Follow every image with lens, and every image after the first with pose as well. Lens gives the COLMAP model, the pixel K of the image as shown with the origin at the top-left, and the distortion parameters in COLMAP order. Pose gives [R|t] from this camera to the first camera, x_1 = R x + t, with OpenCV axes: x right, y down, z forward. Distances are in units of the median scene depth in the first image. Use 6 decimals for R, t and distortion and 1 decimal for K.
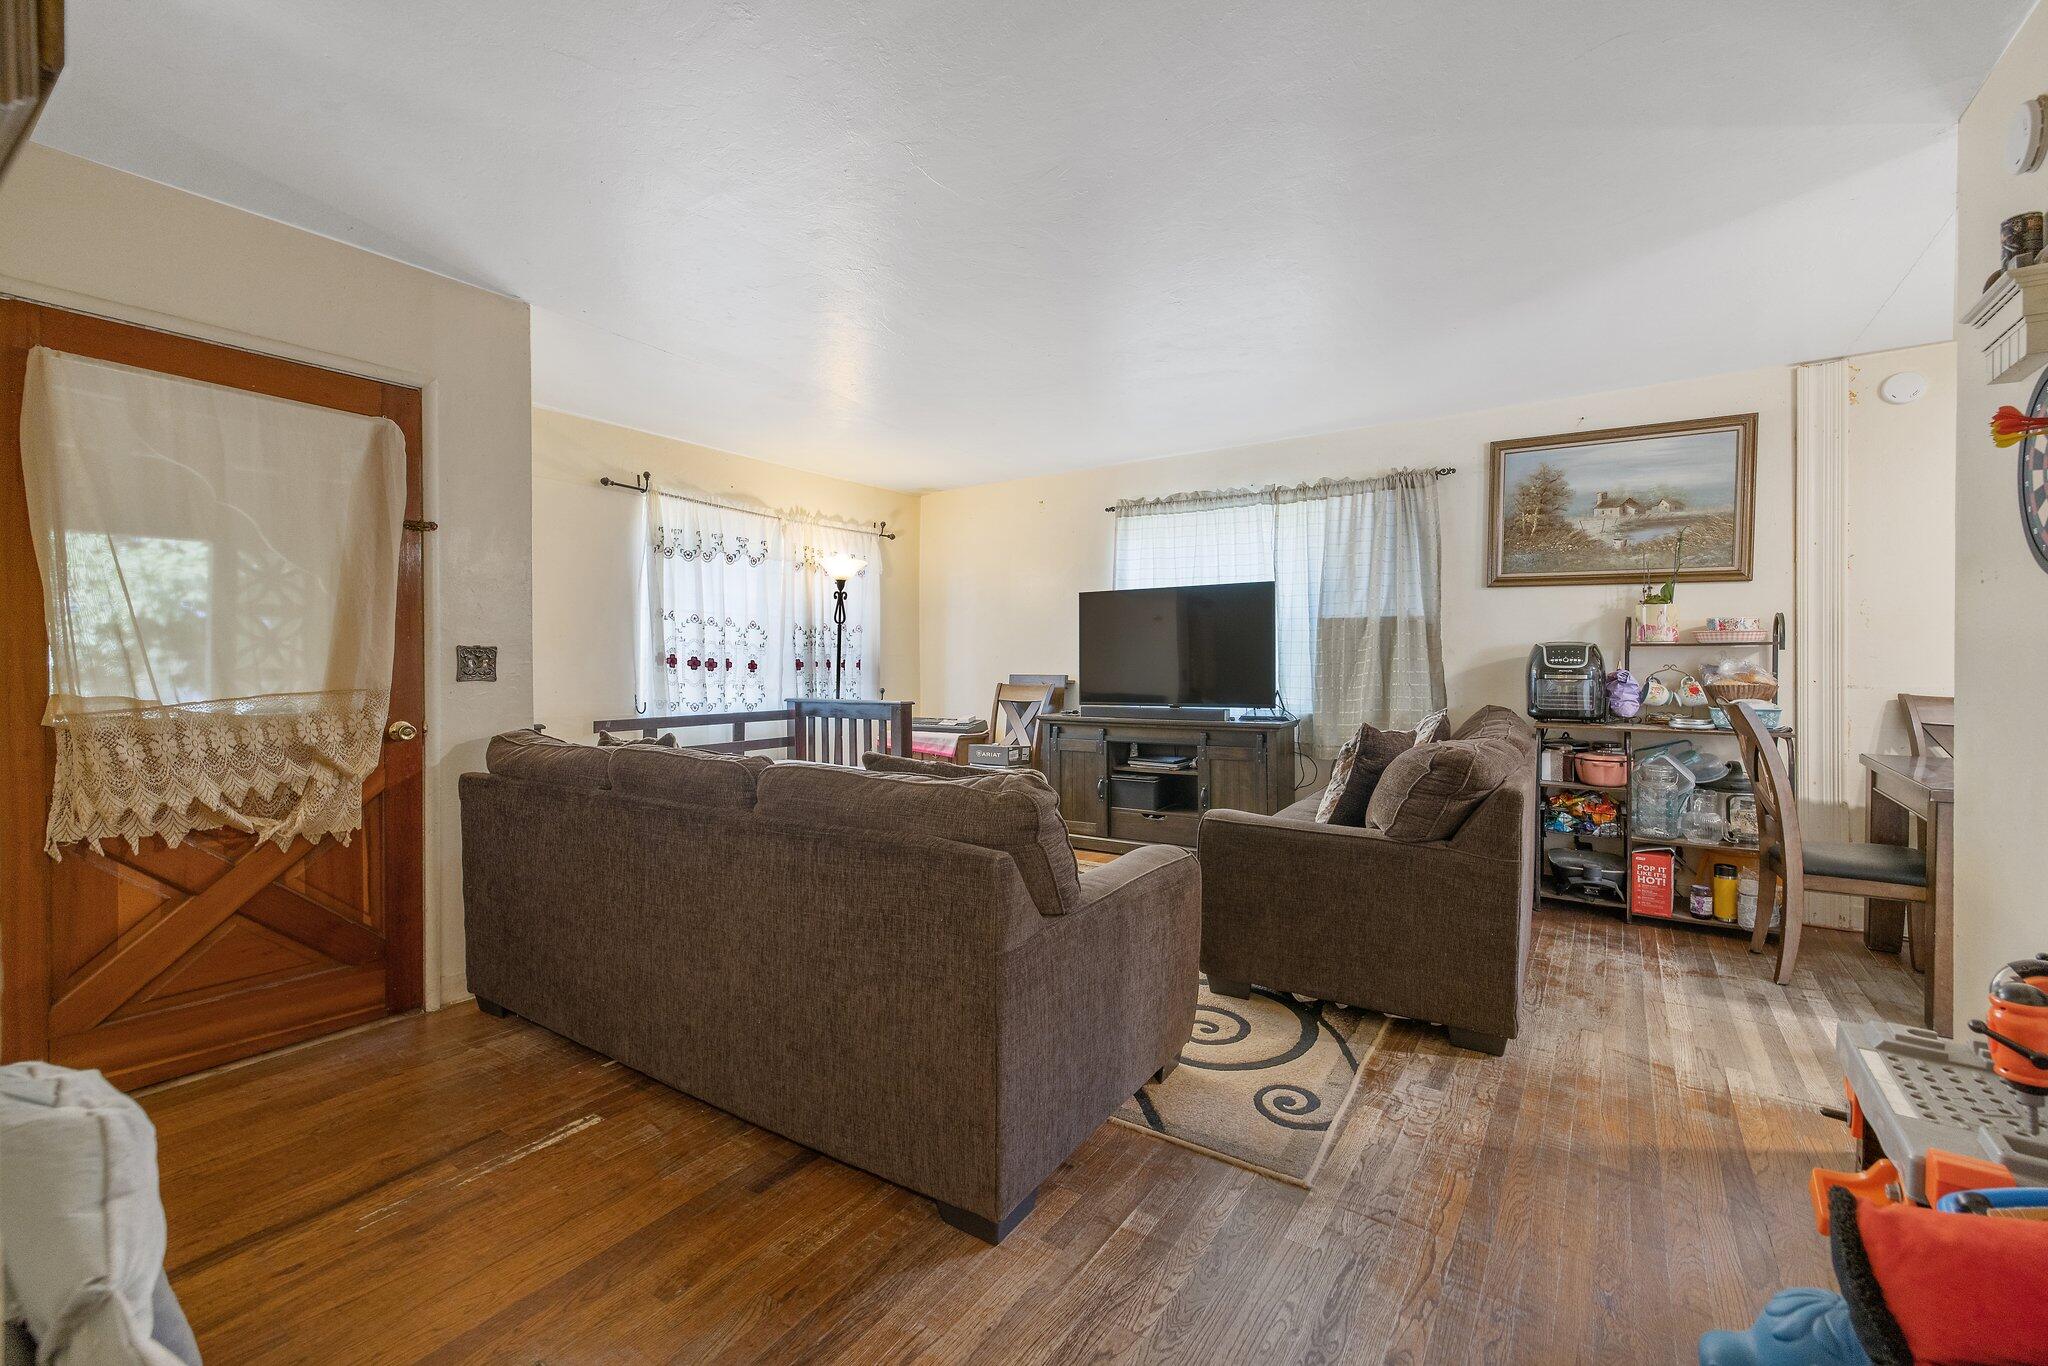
lens RADIAL K [[863.6, 0, 1027.3], [0, 863.6, 666.5], [0, 0, 1]] dist [0.000439, -0.000038]
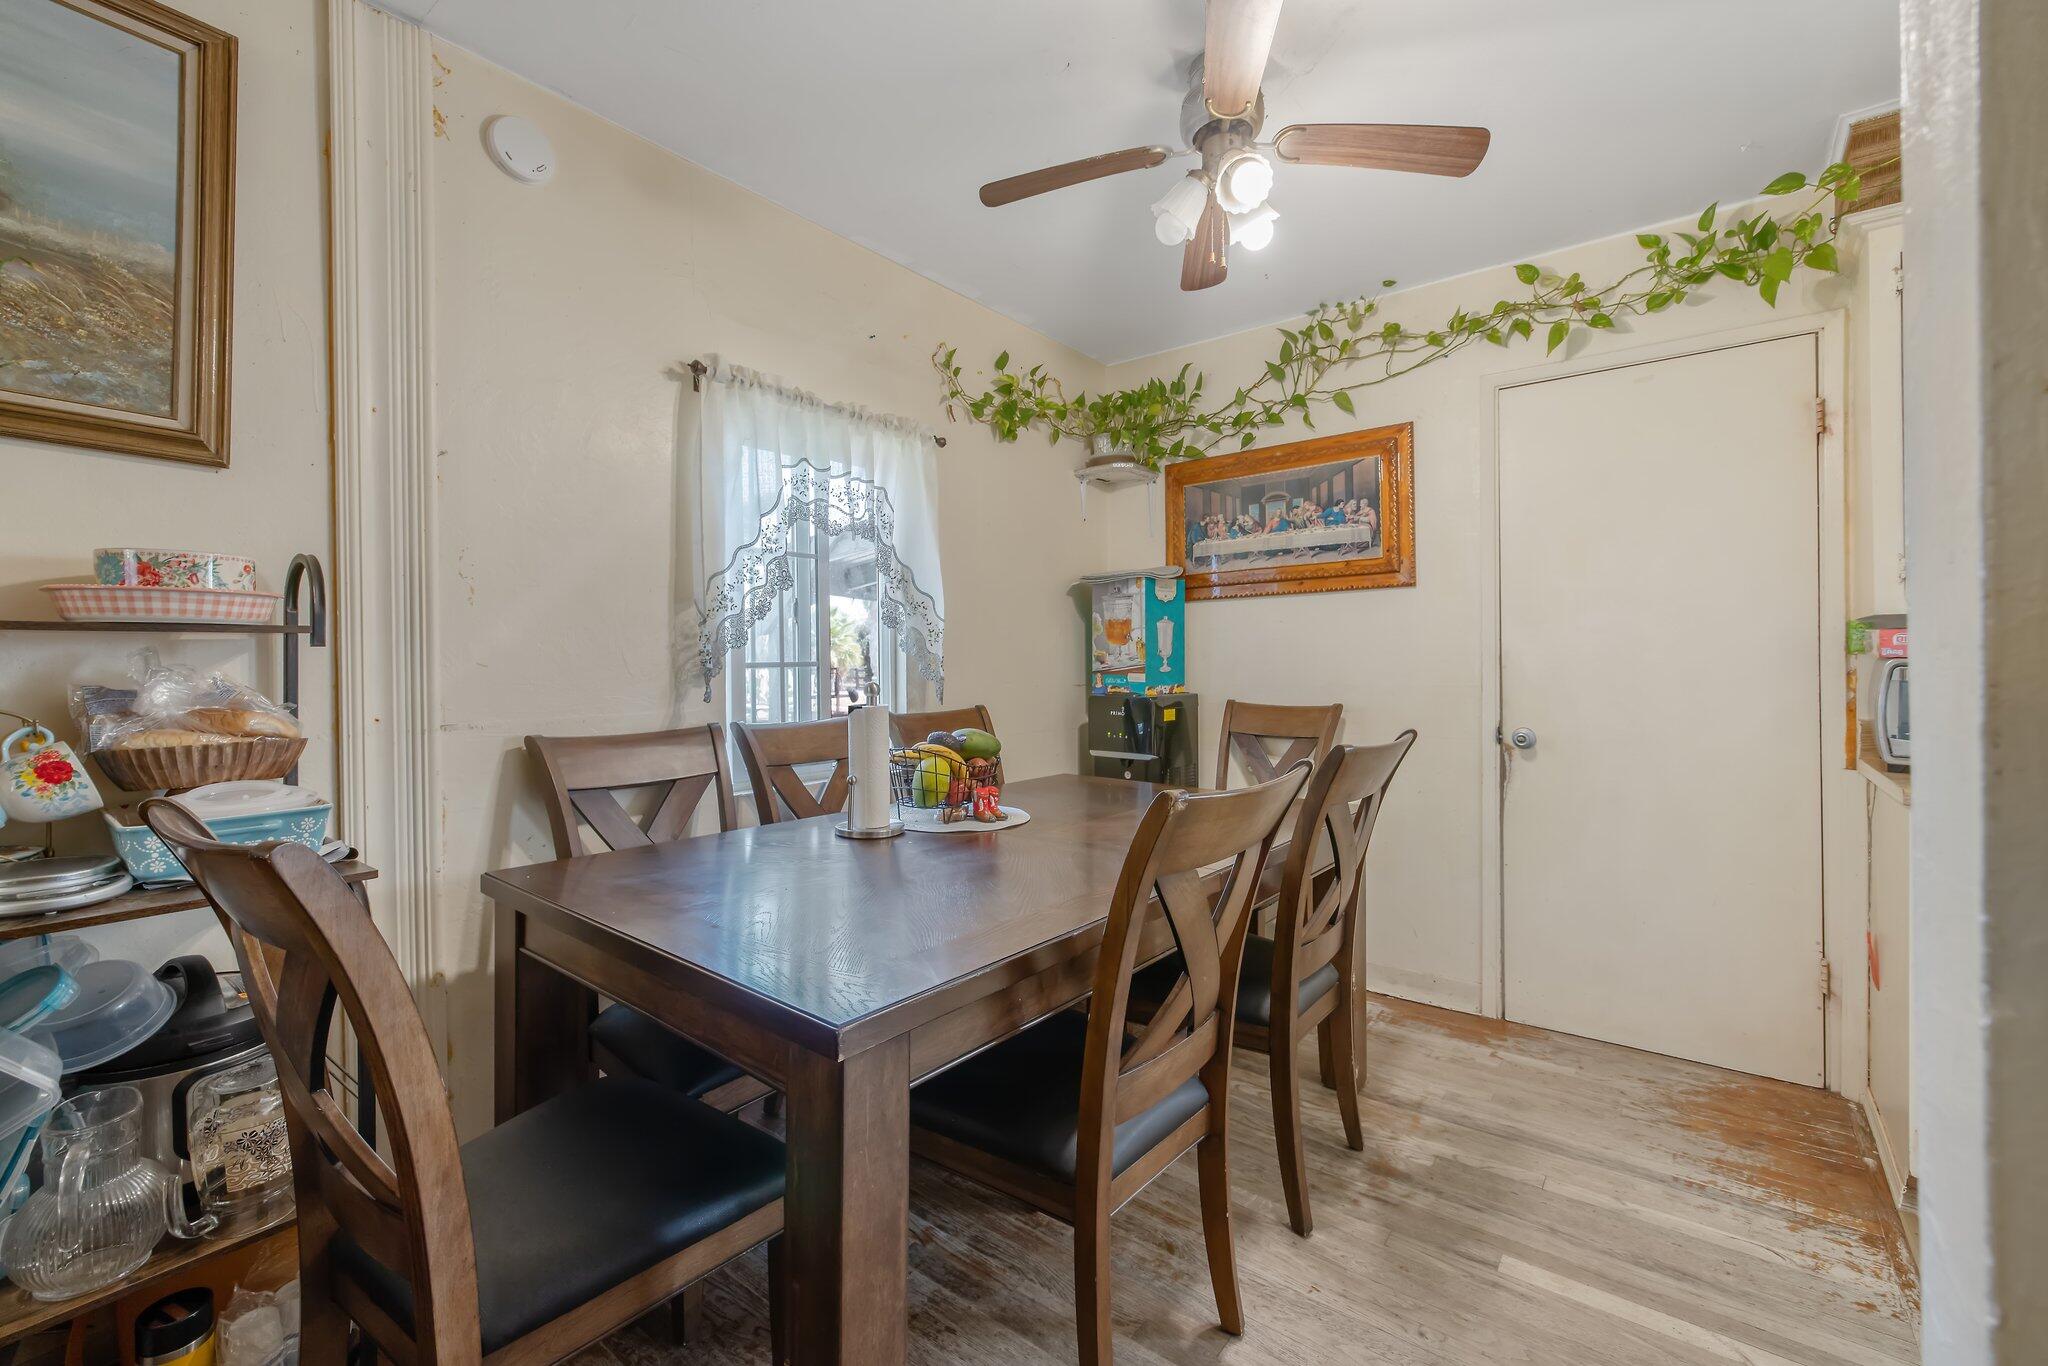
lens RADIAL K [[863.6, 0, 1028.9], [0, 863.6, 666.7], [0, 0, 1]] dist [0.000439, -0.000038]
pose [[0.071504, -0.003647, 0.997434, 0.480067], [0.011935, 0.999925, 0.002800, -0.006759], [-0.997369, 0.011704, 0.071542, 0.617344]]
